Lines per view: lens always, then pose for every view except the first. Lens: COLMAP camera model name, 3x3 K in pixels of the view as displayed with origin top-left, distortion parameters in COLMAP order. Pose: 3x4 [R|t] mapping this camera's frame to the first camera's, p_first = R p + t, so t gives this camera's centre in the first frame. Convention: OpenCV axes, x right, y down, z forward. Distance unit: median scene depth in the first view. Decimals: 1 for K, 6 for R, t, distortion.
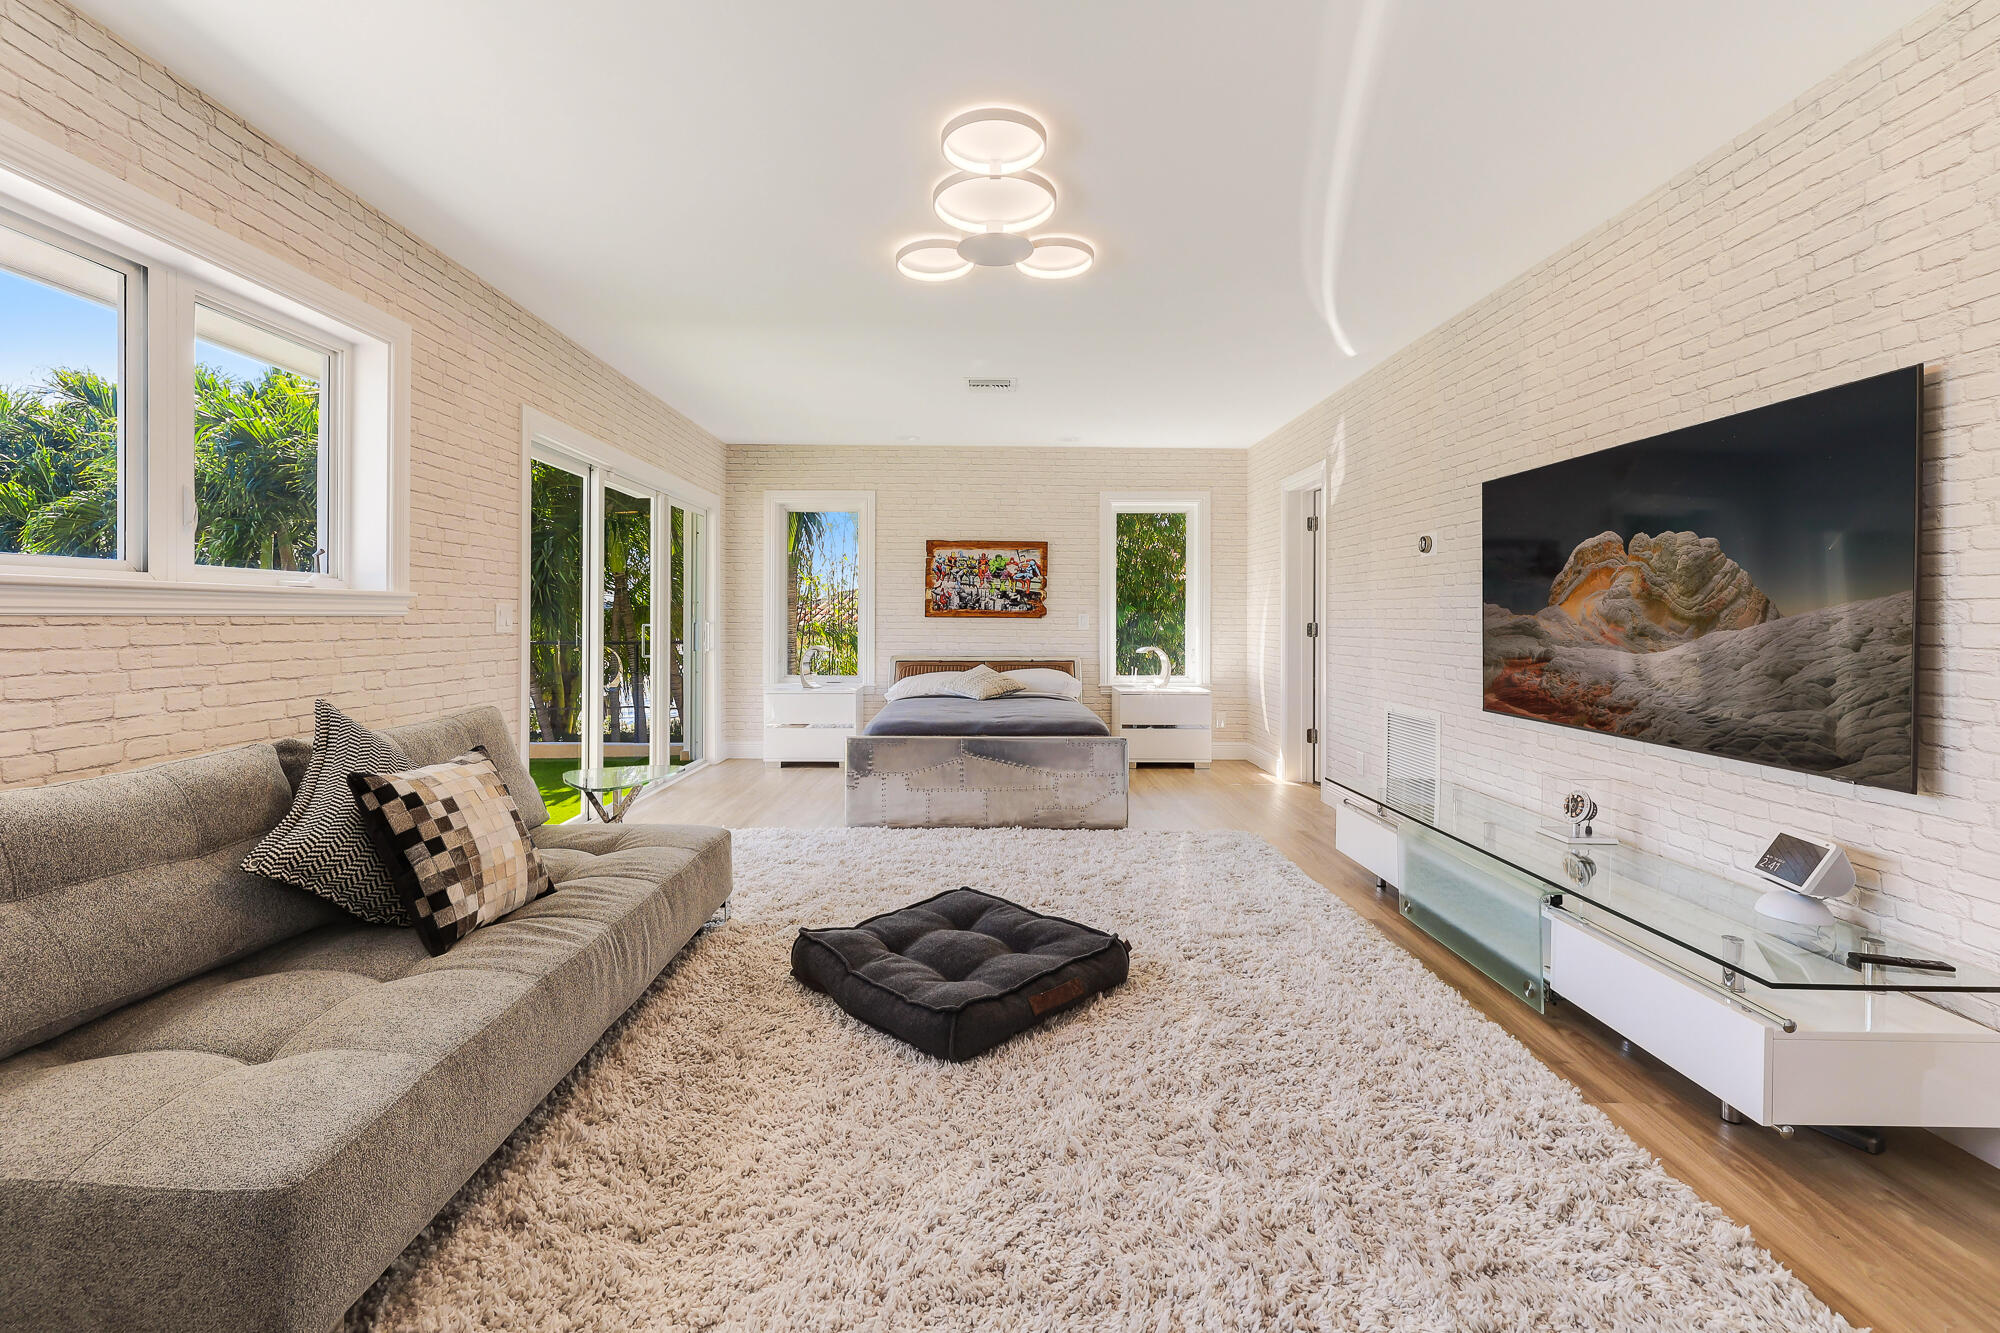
lens RADIAL K [[847.4, 0, 977.9], [0, 847.4, 617.4], [0, 0, 1]] dist [0.000849, -0.000302]
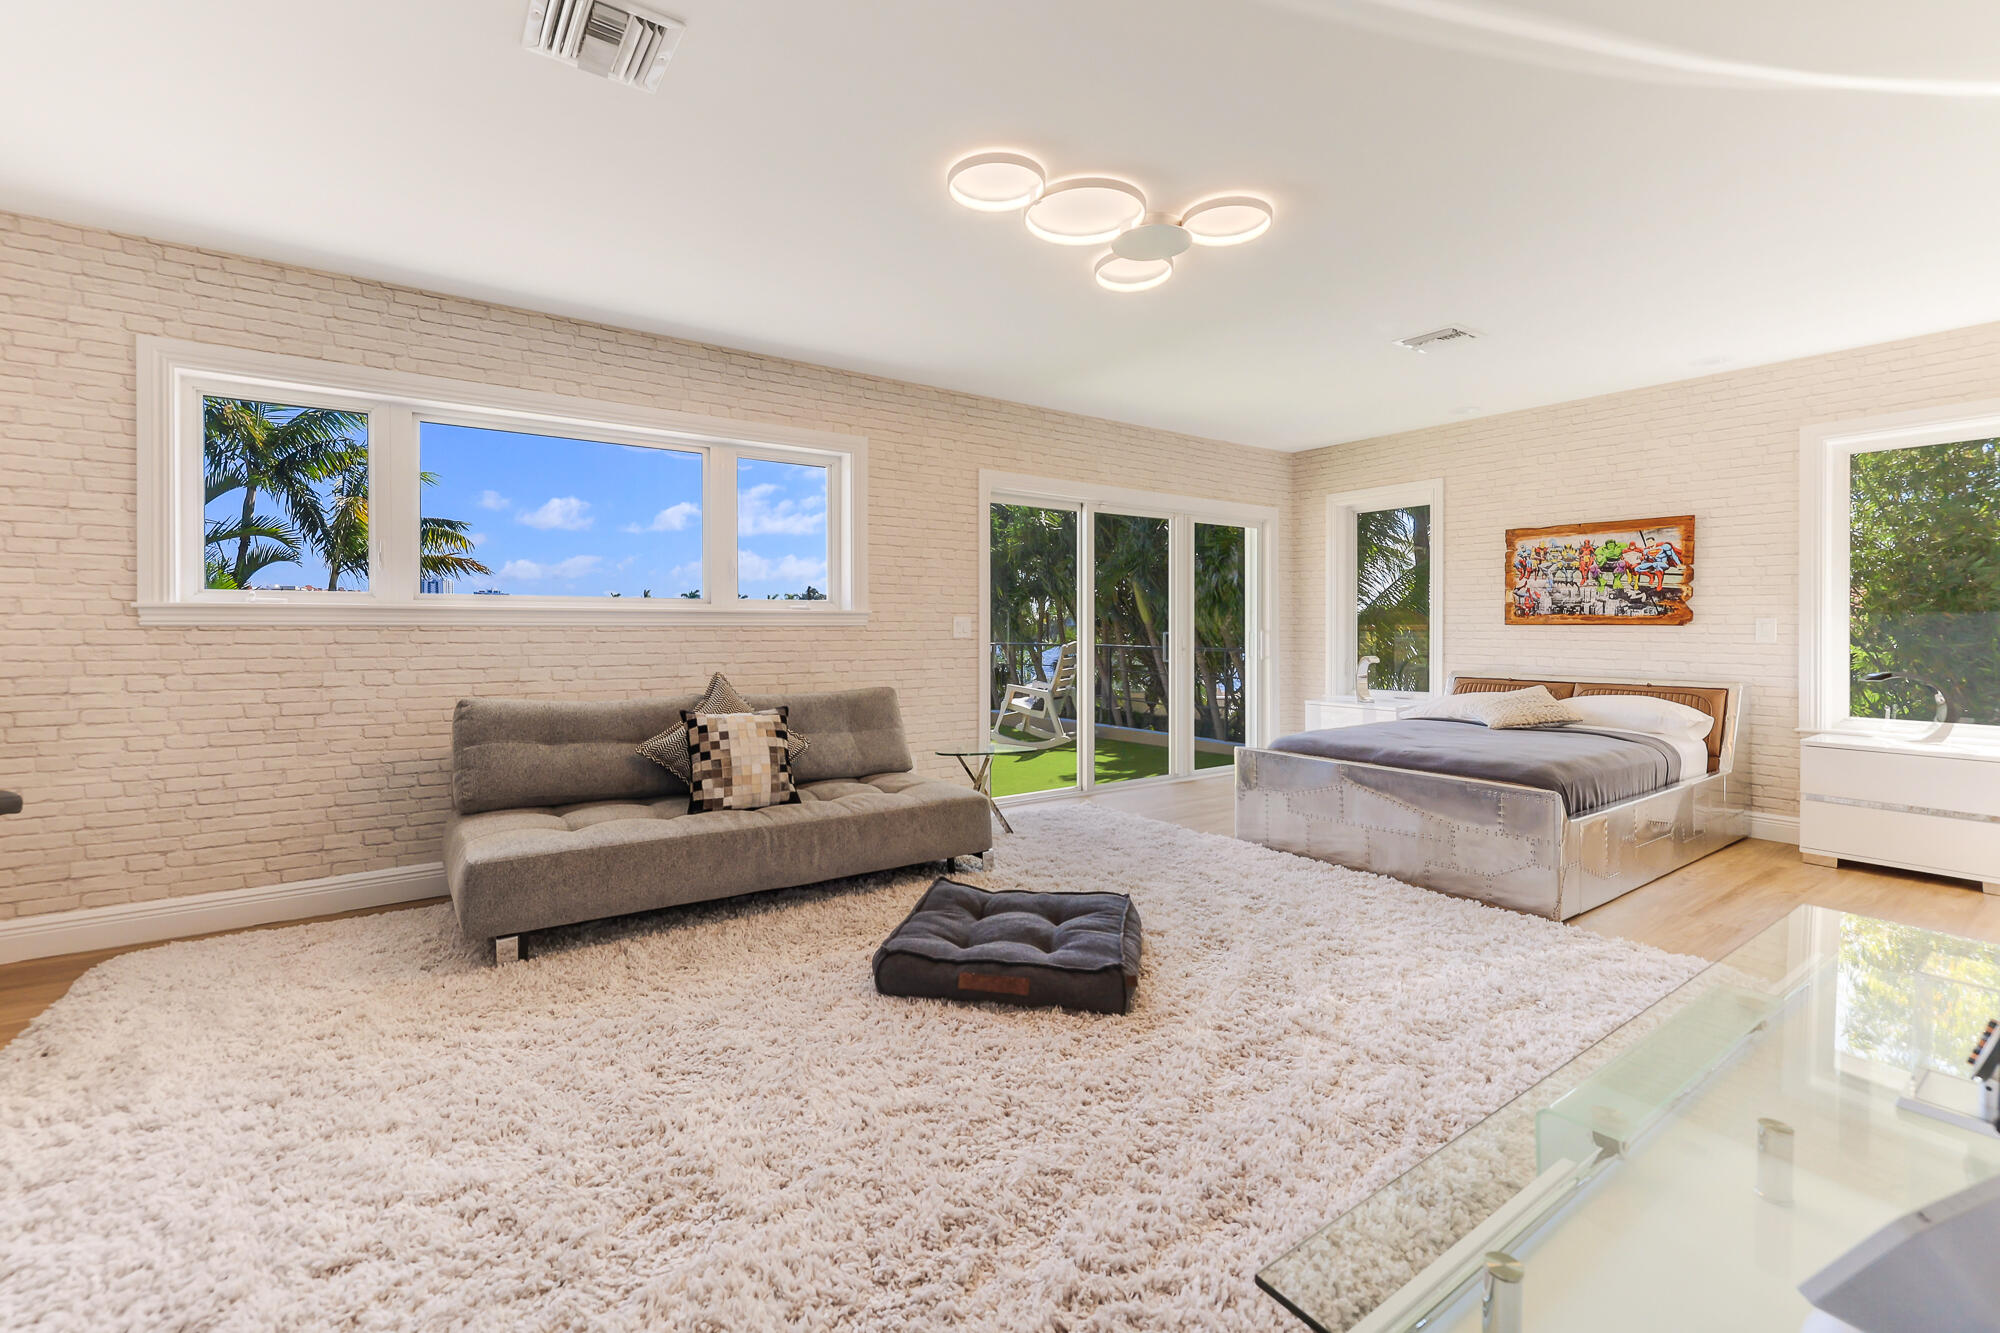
lens RADIAL K [[847.4, 0, 997.9], [0, 847.4, 637.5], [0, 0, 1]] dist [0.000849, -0.000302]
pose [[0.573799, 0.007325, -0.818964, 0.466641], [0.003062, 0.999934, 0.011089, 0.001985], [0.818991, -0.008870, 0.573738, 0.196904]]
